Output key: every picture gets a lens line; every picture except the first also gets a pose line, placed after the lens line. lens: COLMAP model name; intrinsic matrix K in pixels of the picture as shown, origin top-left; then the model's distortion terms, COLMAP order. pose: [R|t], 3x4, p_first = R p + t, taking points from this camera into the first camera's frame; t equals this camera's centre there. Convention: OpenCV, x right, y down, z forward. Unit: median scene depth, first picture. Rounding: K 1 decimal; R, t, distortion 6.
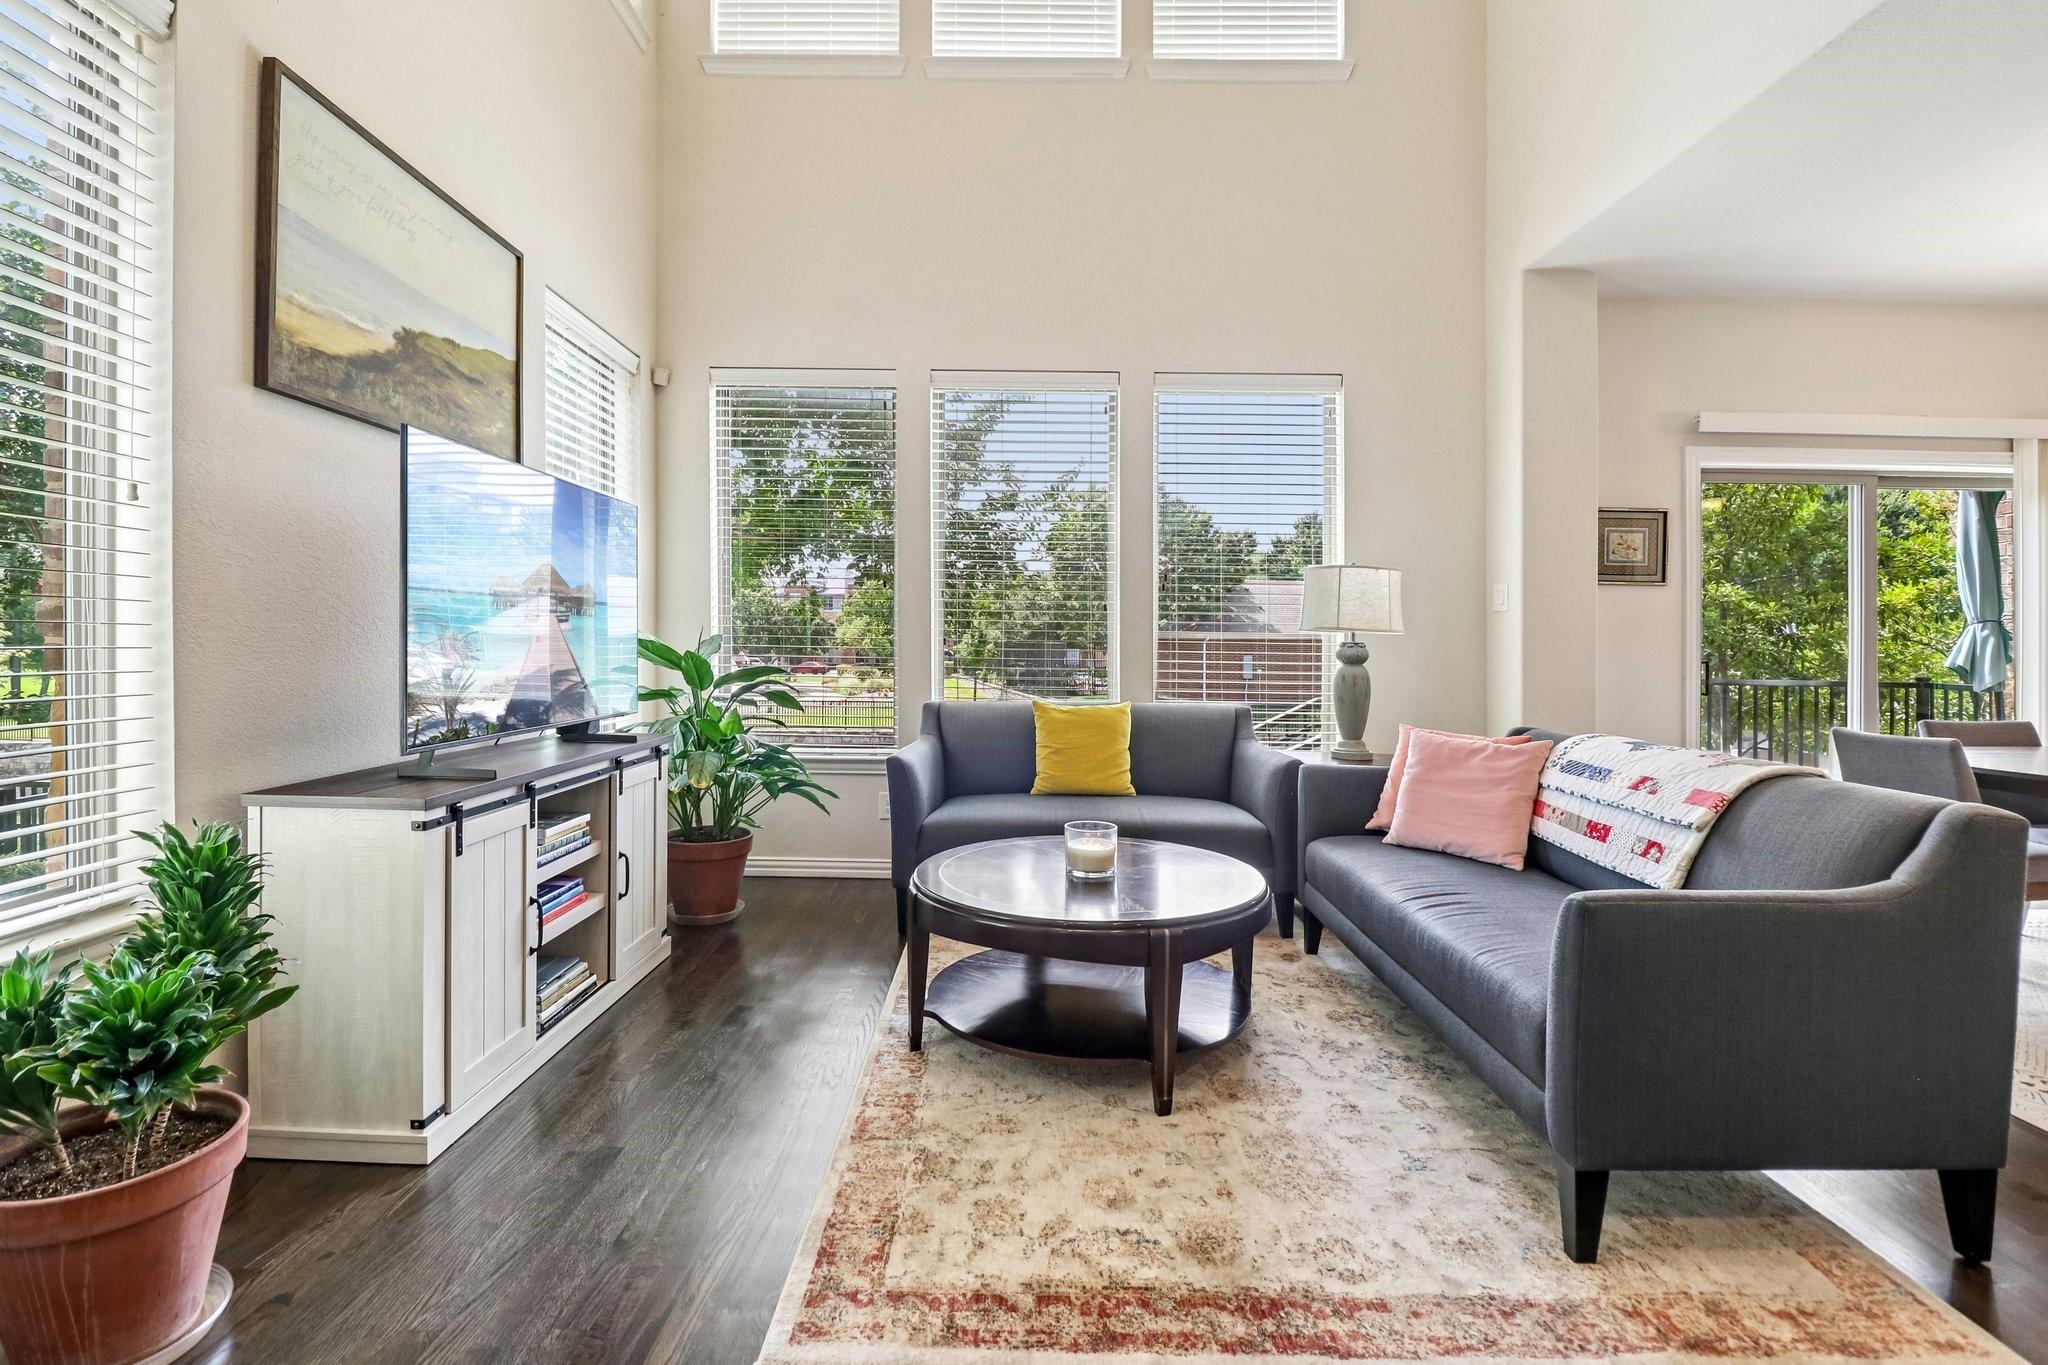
lens RADIAL K [[983.1, 0, 1019.9], [0, 983.1, 637.3], [0, 0, 1]] dist [0.019829, -0.024576]
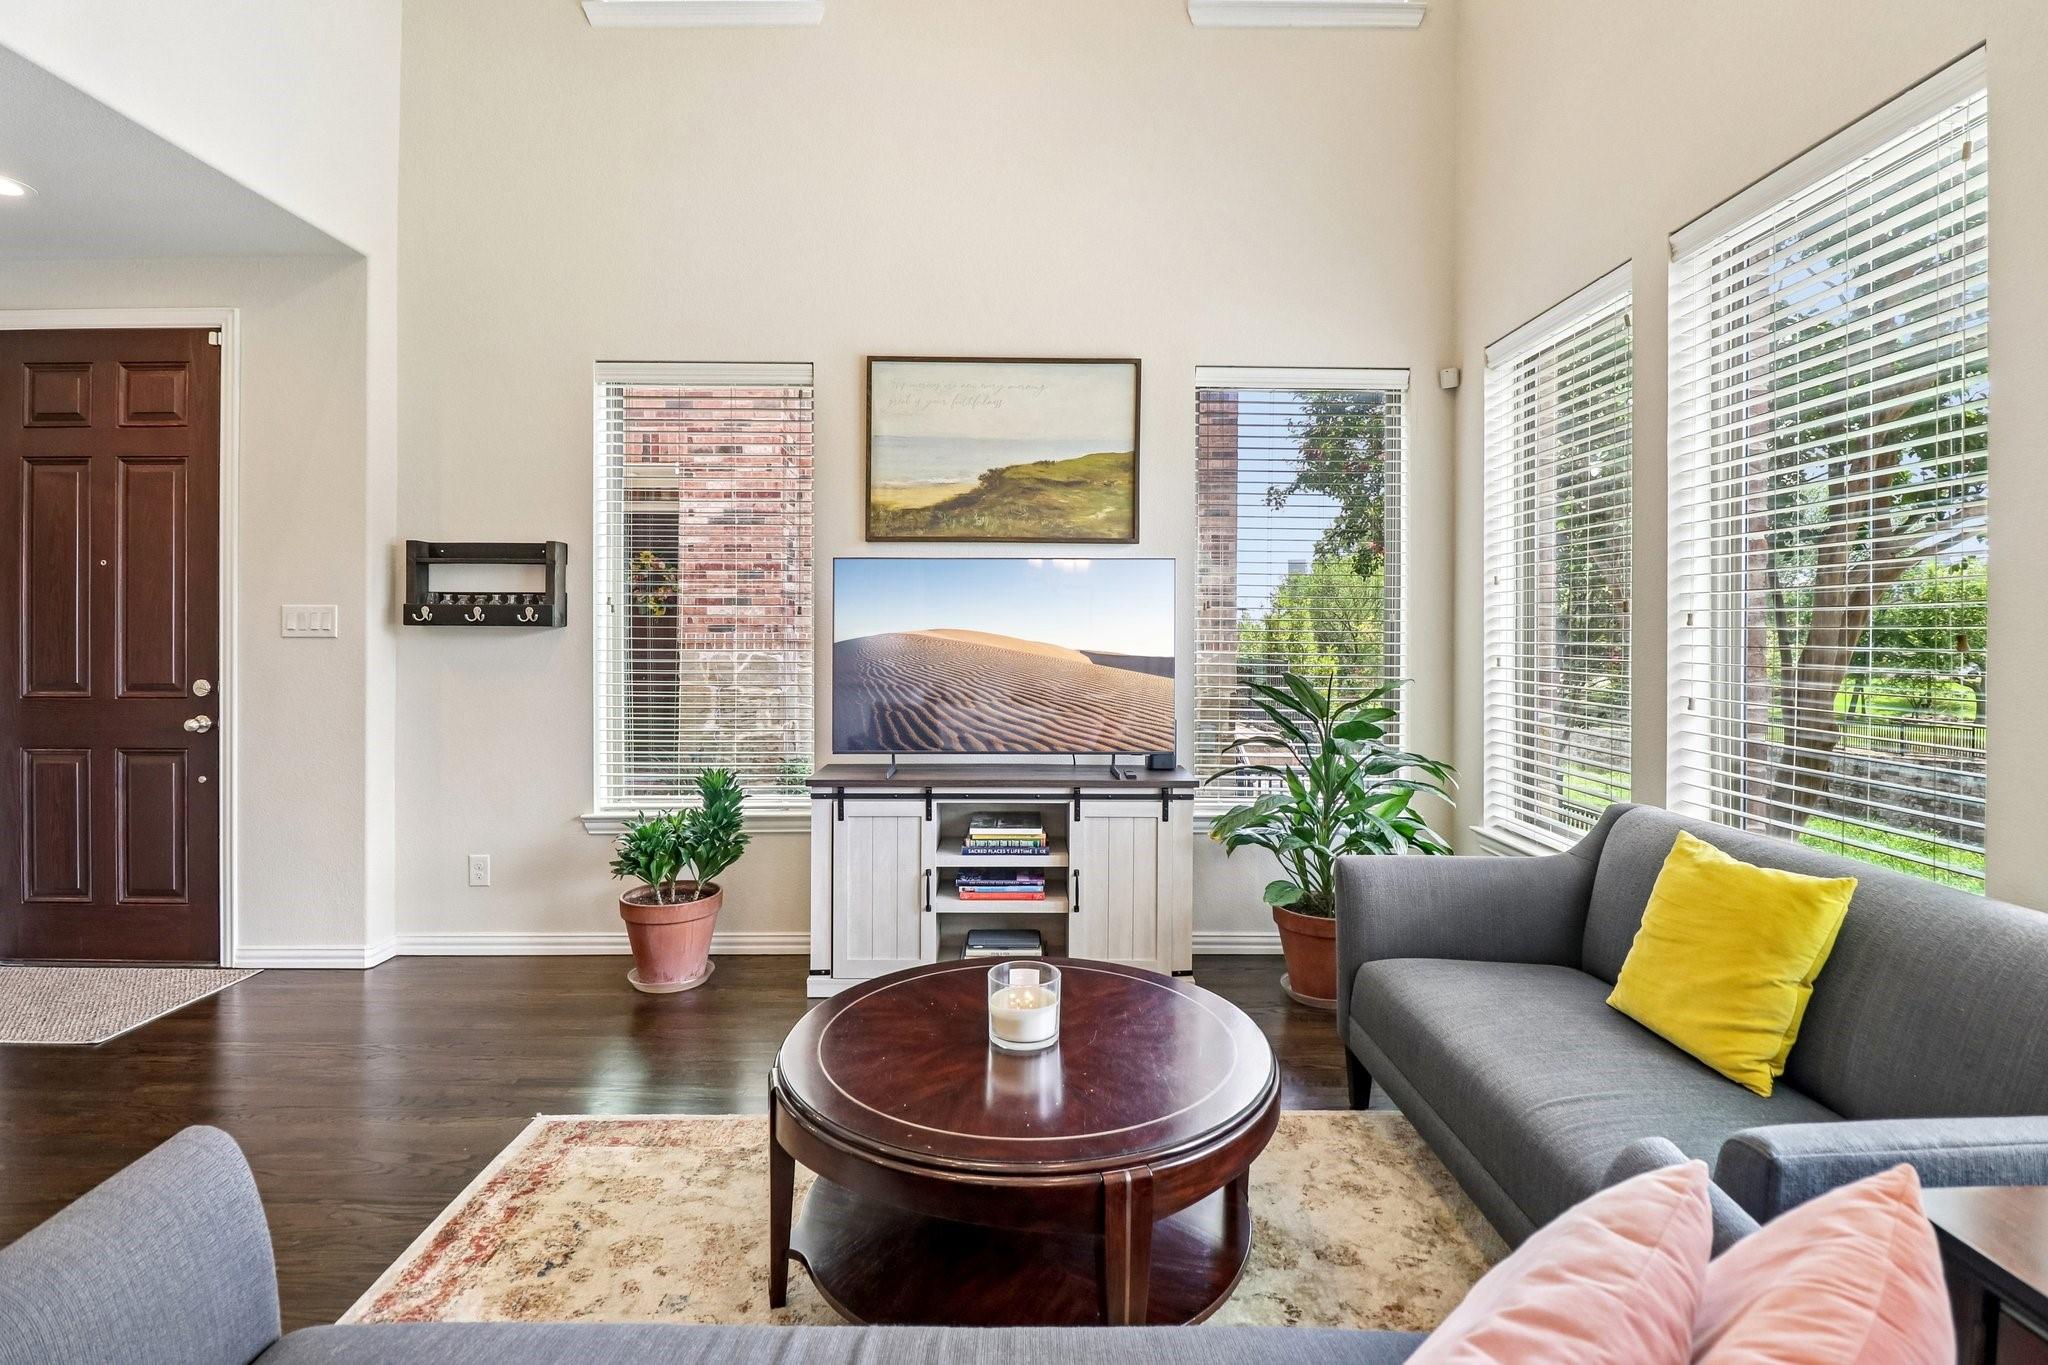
lens RADIAL K [[983.1, 0, 1019.9], [0, 983.1, 637.3], [0, 0, 1]] dist [0.019829, -0.024576]
pose [[-0.008294, -0.005525, -0.999950, 0.932961], [0.002741, 0.999981, -0.005548, -0.061826], [0.999962, -0.002786, -0.008278, 1.173361]]
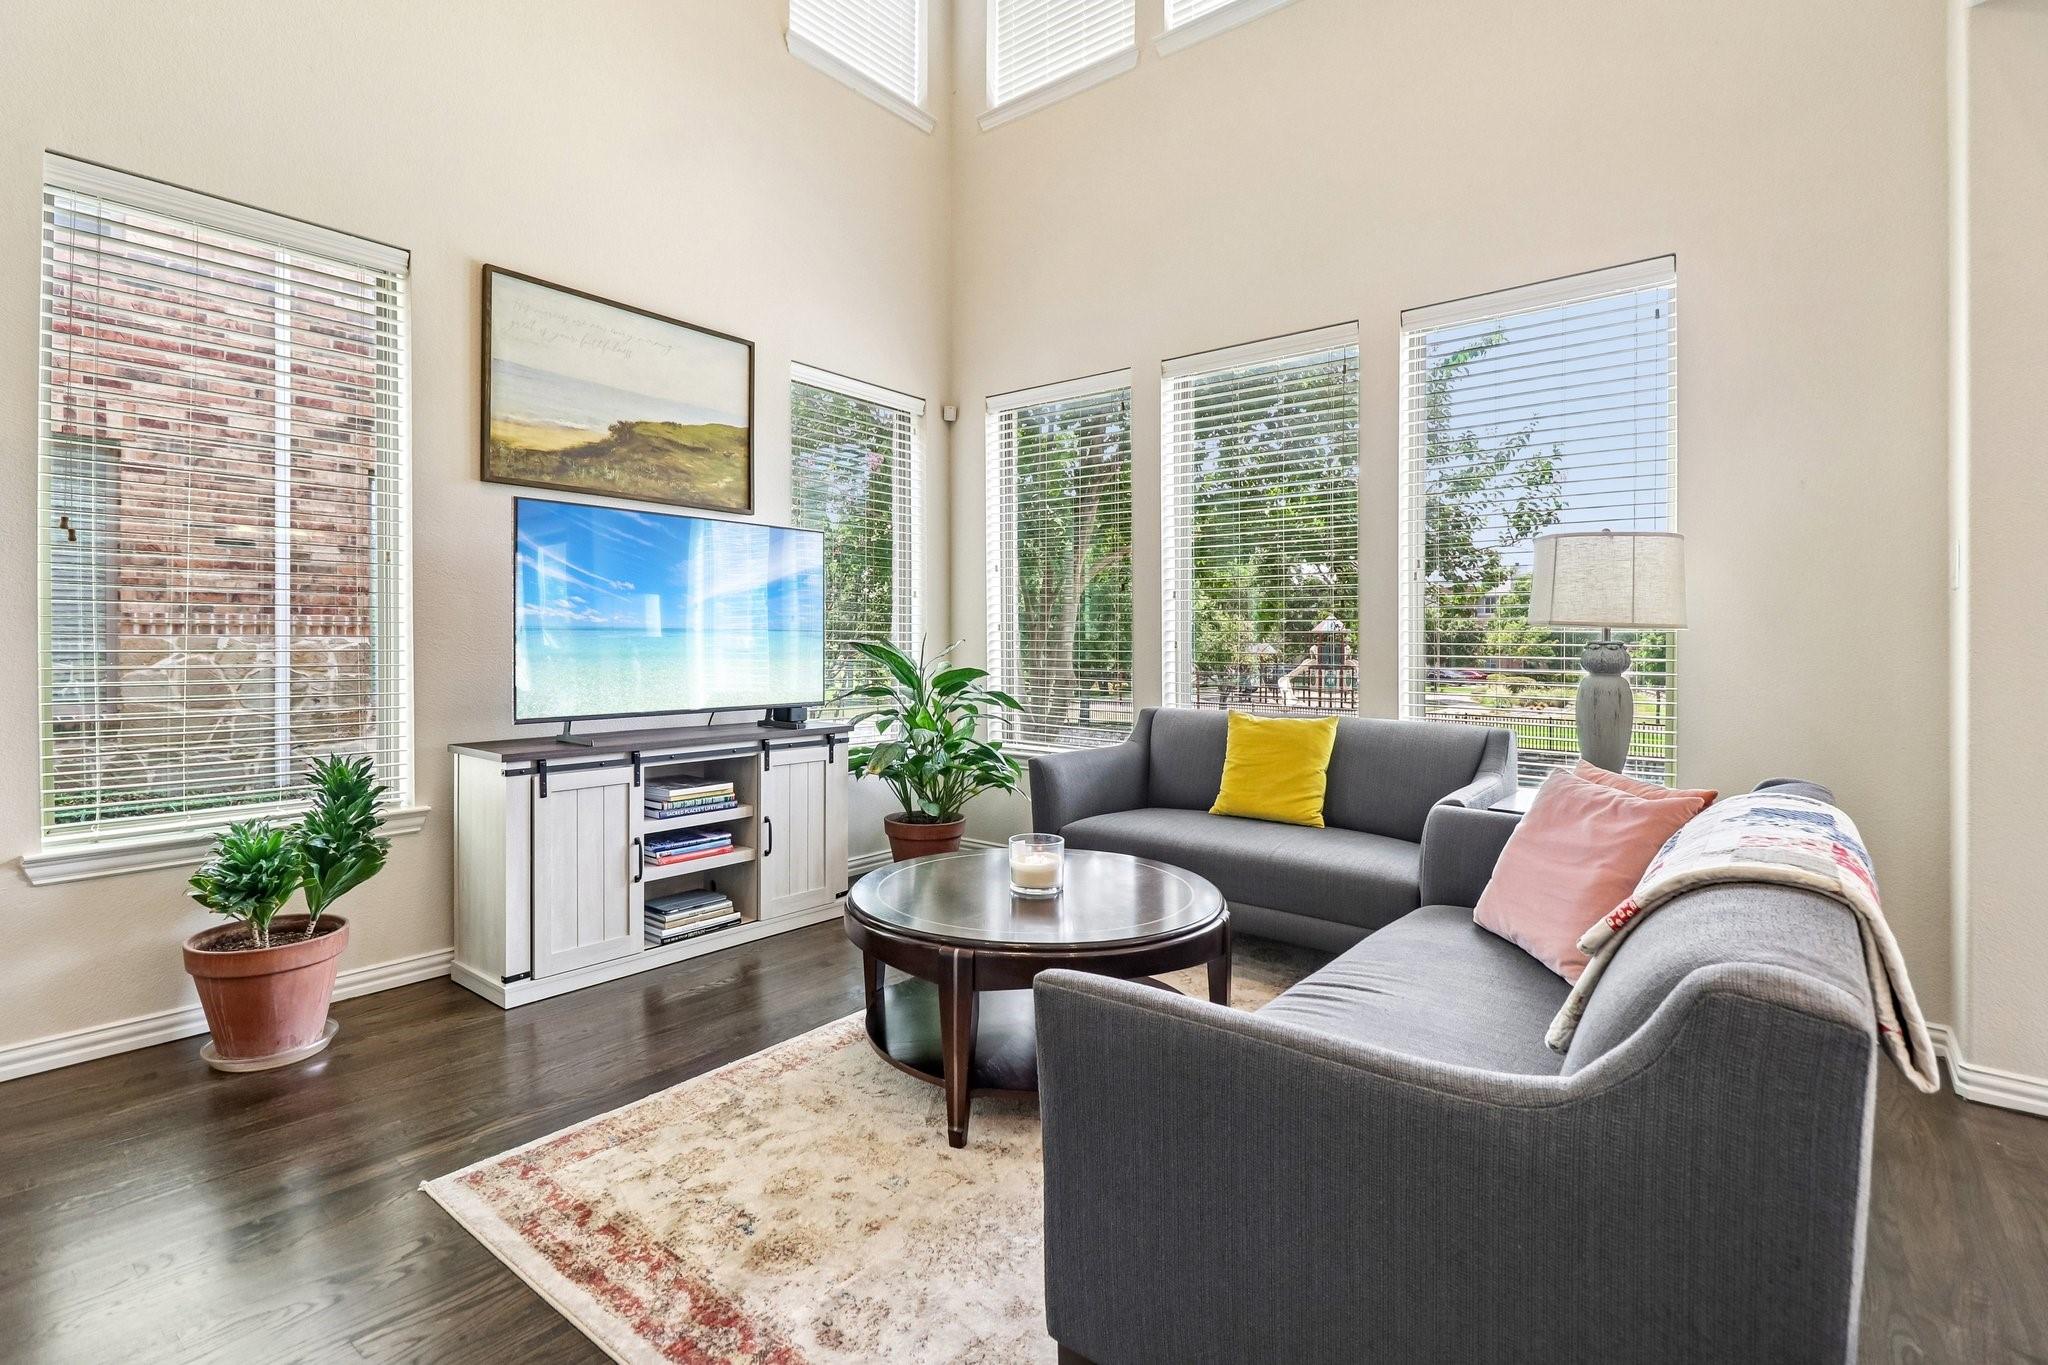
lens RADIAL K [[998.9, 0, 1002.1], [0, 998.9, 640.1], [0, 0, 1]] dist [0.023165, -0.025268]
pose [[0.772081, -0.006778, -0.635488, 0.766197], [0.005901, 0.999976, -0.003496, 0.003462], [0.635497, -0.001050, 0.772102, 0.277707]]
